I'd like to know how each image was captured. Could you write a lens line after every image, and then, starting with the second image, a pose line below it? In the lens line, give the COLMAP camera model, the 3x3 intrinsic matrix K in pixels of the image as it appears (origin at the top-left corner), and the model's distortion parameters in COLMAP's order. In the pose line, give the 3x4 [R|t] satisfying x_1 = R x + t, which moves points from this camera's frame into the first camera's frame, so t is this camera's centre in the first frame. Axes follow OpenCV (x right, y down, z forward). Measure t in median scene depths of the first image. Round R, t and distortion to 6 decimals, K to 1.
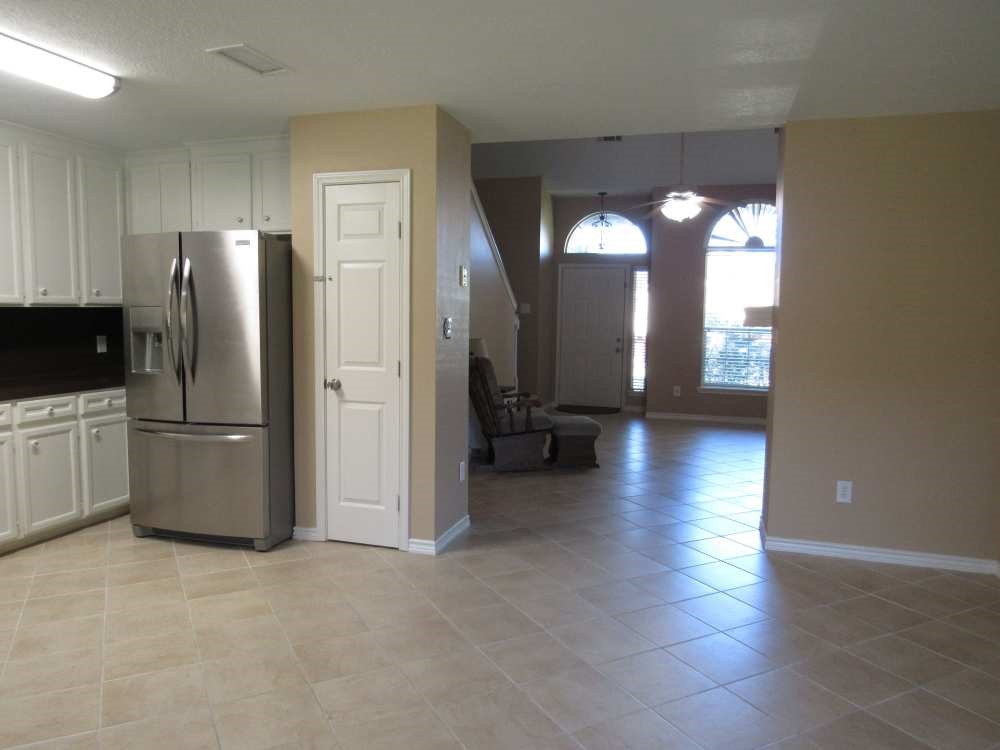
lens RADIAL K [[723.2, 0, 500.0], [0, 723.2, 375.0], [0, 0, 1]] dist [-0.018087, -0.004386]
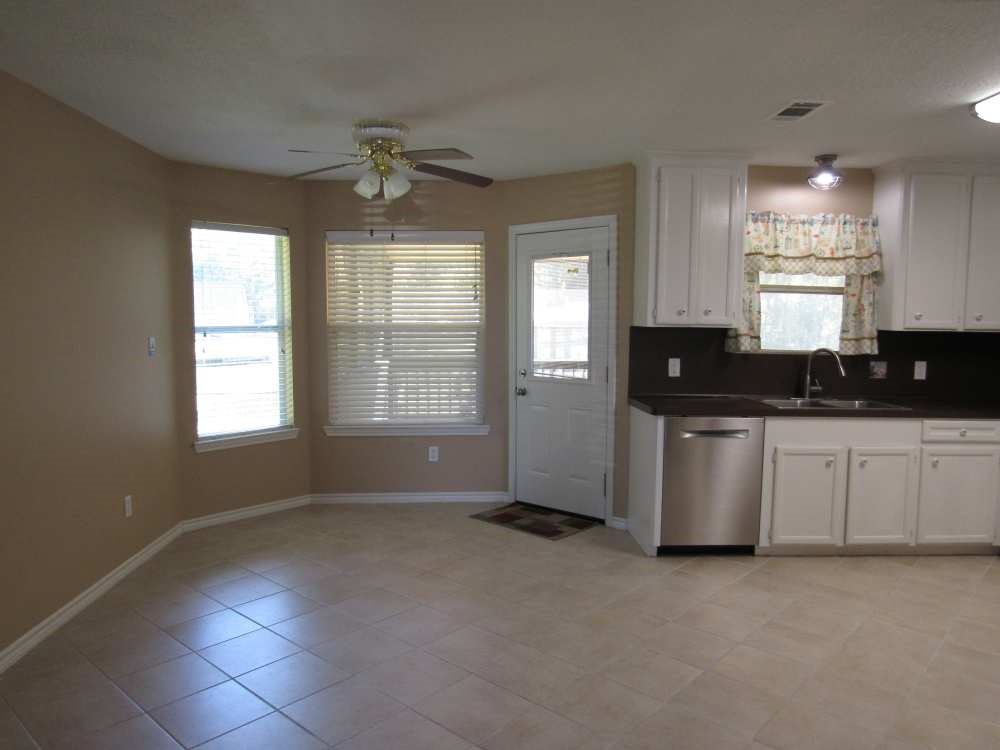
lens RADIAL K [[743.6, 0, 500.0], [0, 743.6, 375.0], [0, 0, 1]] dist [0.055666, -0.000175]
pose [[-0.935665, 0.006808, -0.352824, 0.288710], [-0.054735, 0.984914, 0.164157, -0.129430], [0.348619, 0.172908, -0.921177, 1.230630]]
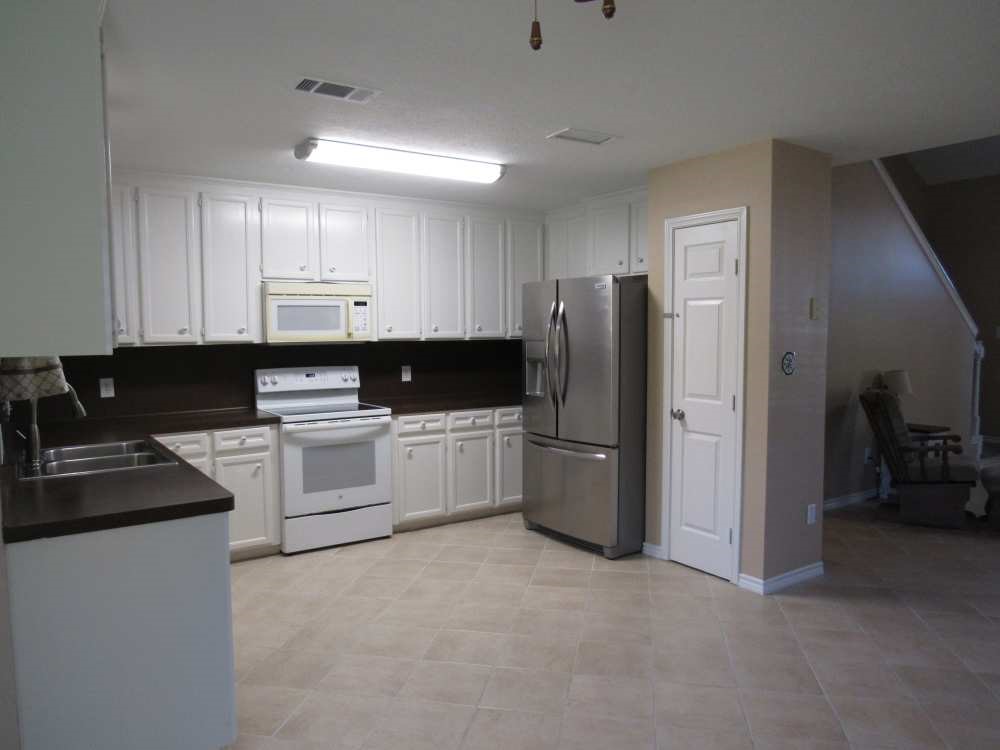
lens RADIAL K [[733.0, 0, 500.0], [0, 733.0, 375.0], [0, 0, 1]] dist [-0.009797, -0.003874]
pose [[0.780598, 0.030133, -0.624306, 0.238912], [-0.044333, 0.998991, -0.007213, -0.025621], [0.623459, 0.033308, 0.781146, -0.008696]]
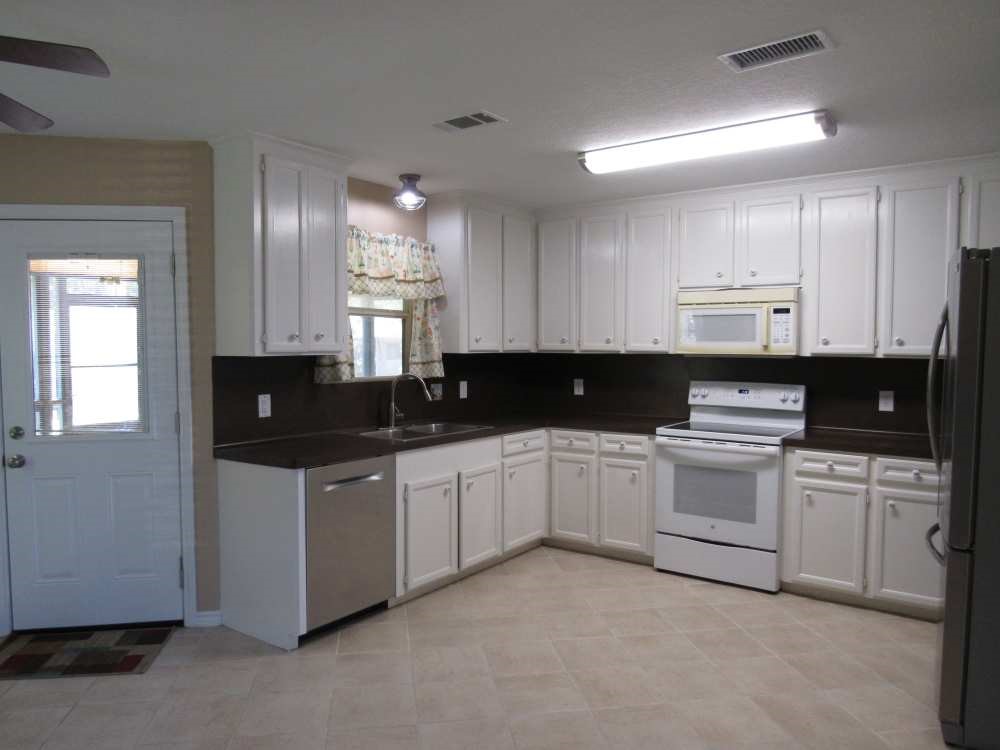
lens RADIAL K [[733.0, 0, 500.0], [0, 733.0, 375.0], [0, 0, 1]] dist [-0.009797, -0.003874]
pose [[-0.321702, 0.036024, -0.946155, 0.404169], [-0.090462, 0.993535, 0.068586, -0.090711], [0.942510, 0.107655, -0.316363, 0.791430]]
